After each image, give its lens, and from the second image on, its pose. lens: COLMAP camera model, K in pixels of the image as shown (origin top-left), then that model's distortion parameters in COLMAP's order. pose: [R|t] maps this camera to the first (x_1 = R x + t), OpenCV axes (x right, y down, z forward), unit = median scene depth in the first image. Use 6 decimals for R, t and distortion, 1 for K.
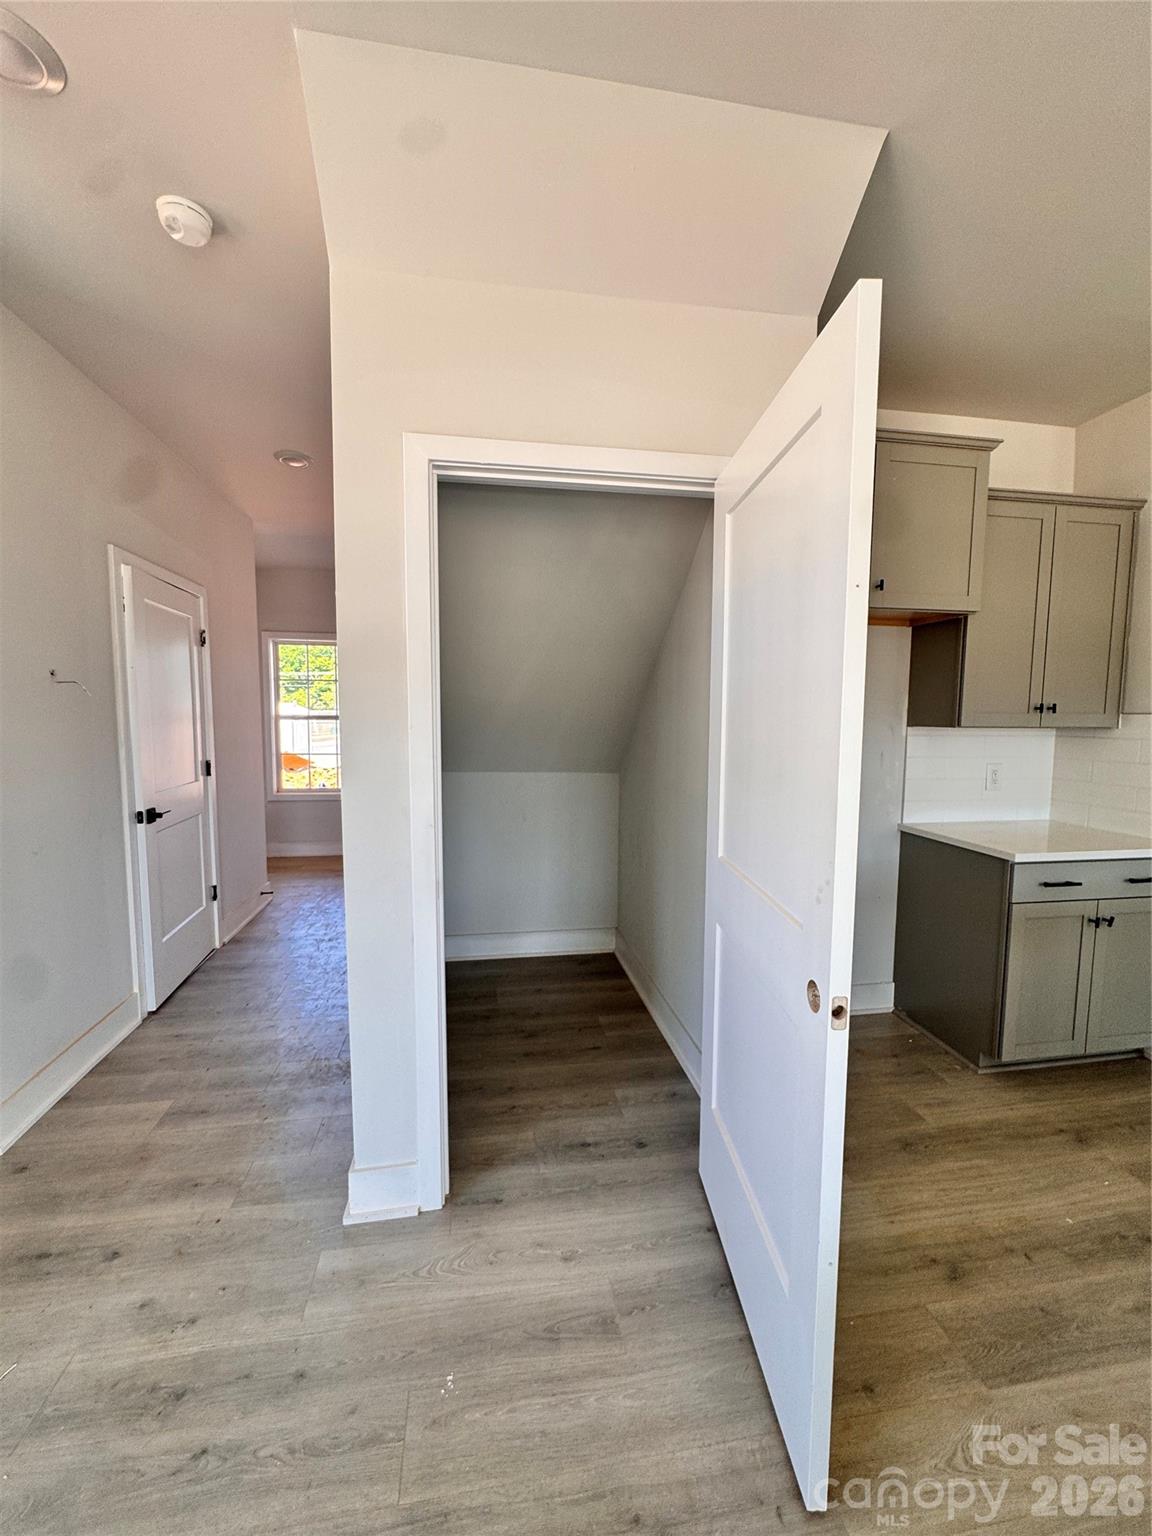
lens RADIAL K [[616.2, 0, 580.6], [0, 616.2, 766.9], [0, 0, 1]] dist [-0.005763, 0.000766]
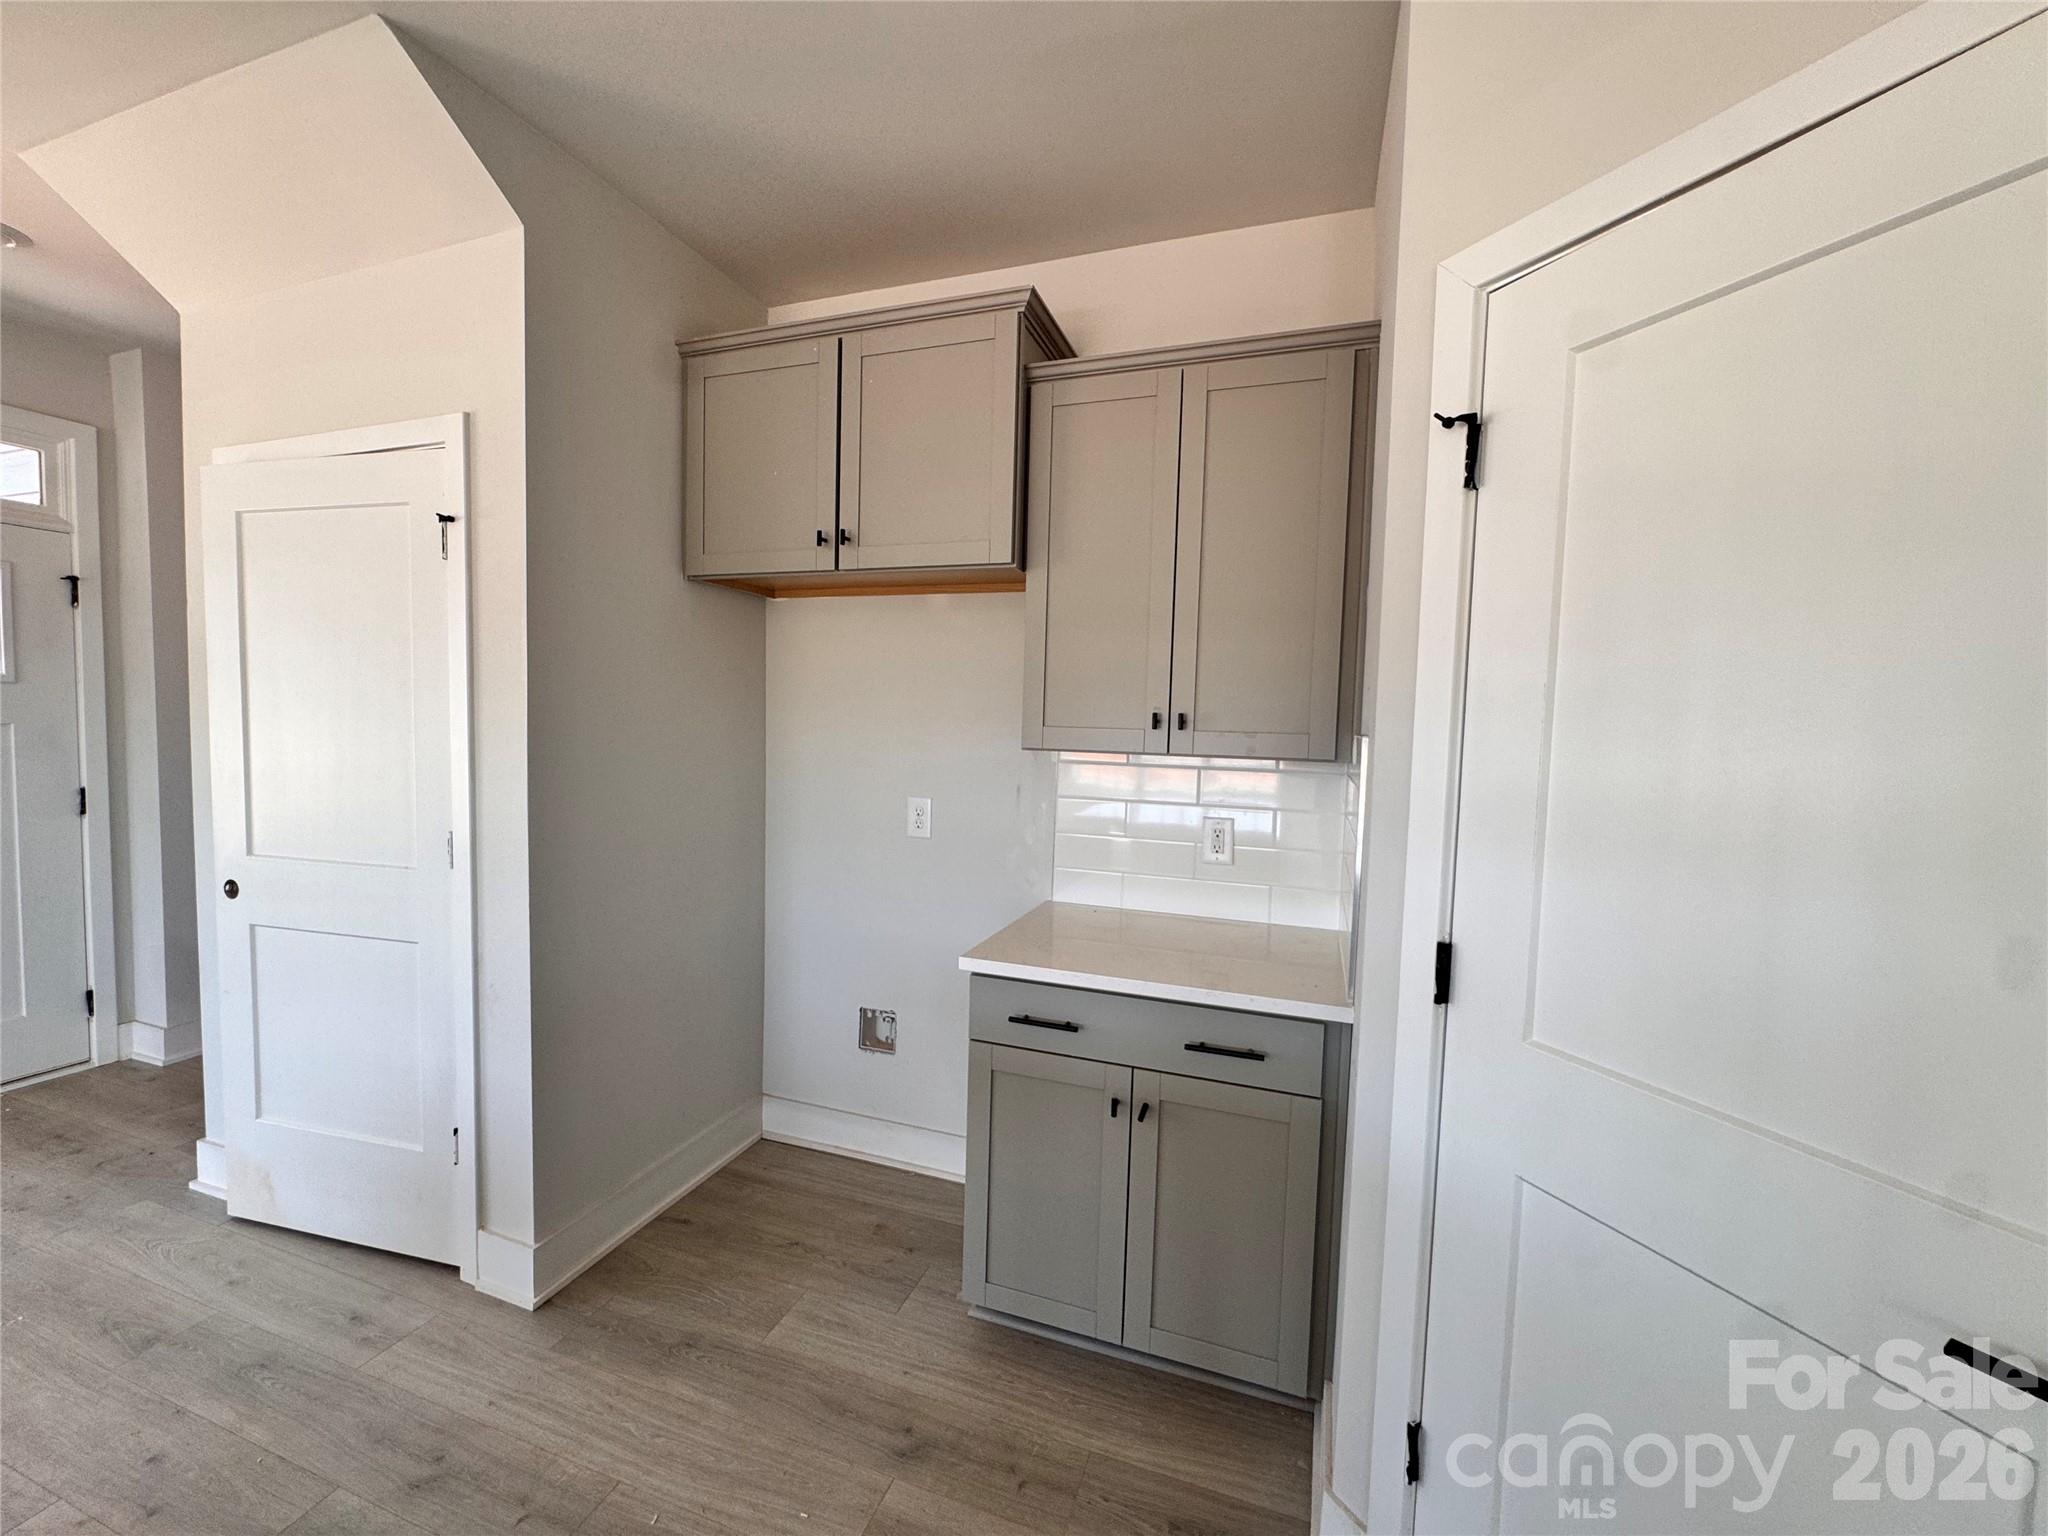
lens RADIAL K [[821.6, 0, 1021.2], [0, 821.6, 767.1], [0, 0, 1]] dist [-0.005763, 0.000766]
pose [[0.874900, 0.042431, -0.482440, 0.770265], [-0.057852, 0.998178, -0.017123, -0.024716], [0.480835, 0.042891, 0.875761, 0.207201]]
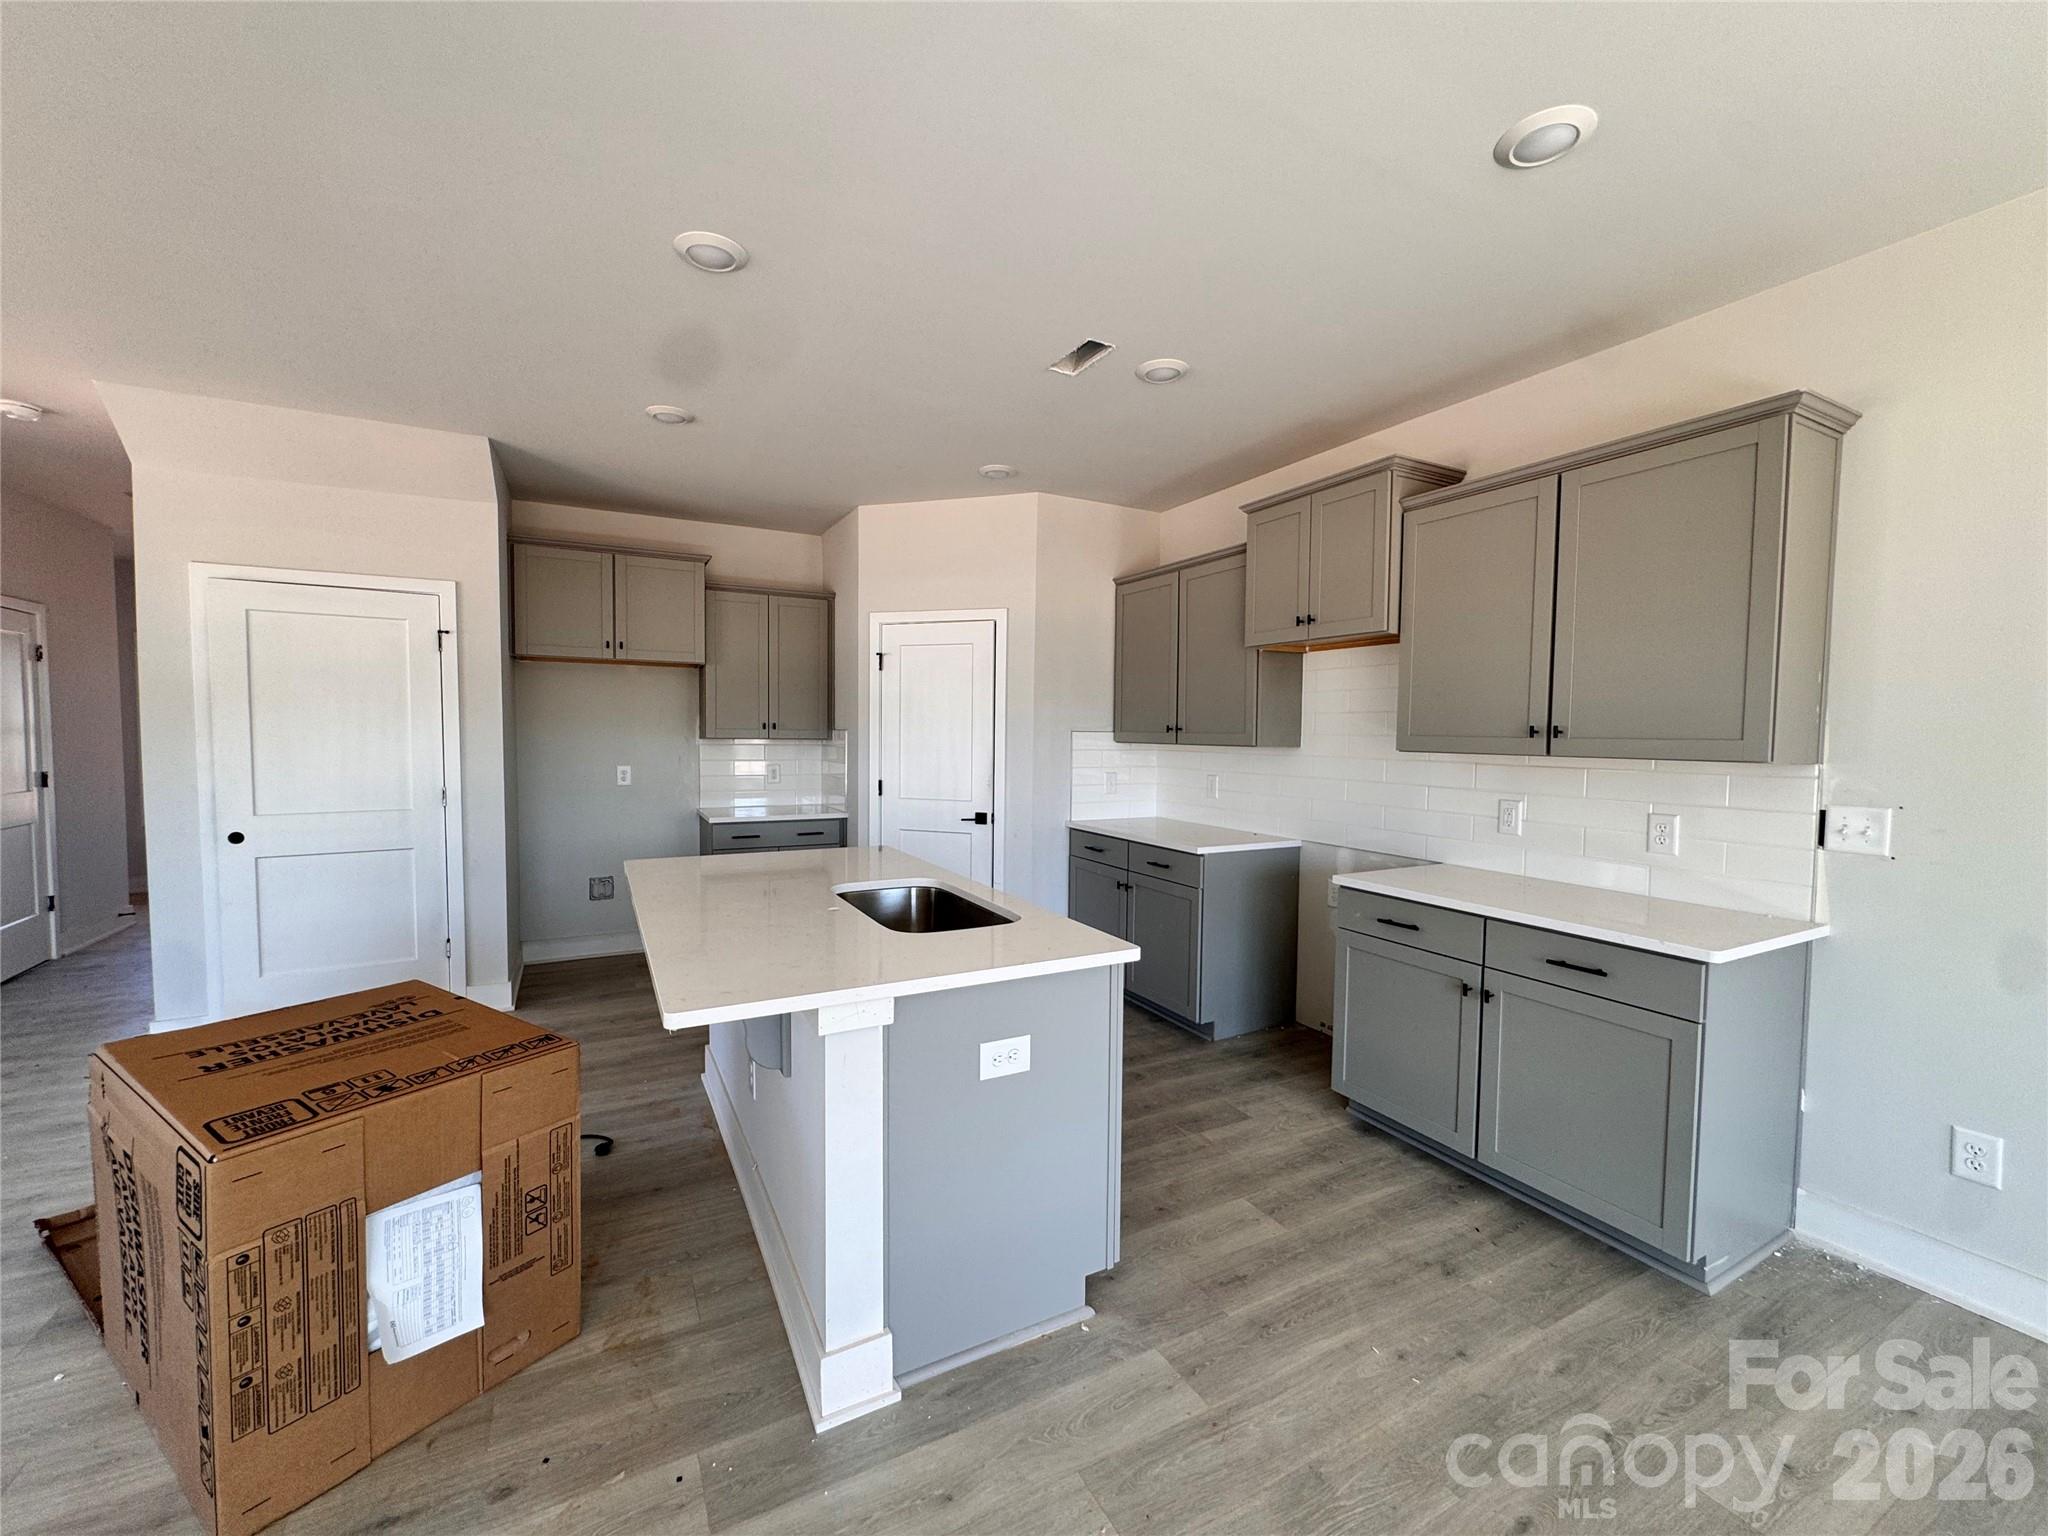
lens RADIAL K [[821.6, 0, 1019.5], [0, 821.6, 765.5], [0, 0, 1]] dist [-0.005763, 0.000766]
pose [[0.950656, -0.010592, 0.310068, 0.547875], [0.021155, 0.999304, -0.030723, 0.058321], [-0.309526, 0.035766, 0.950218, -0.842219]]
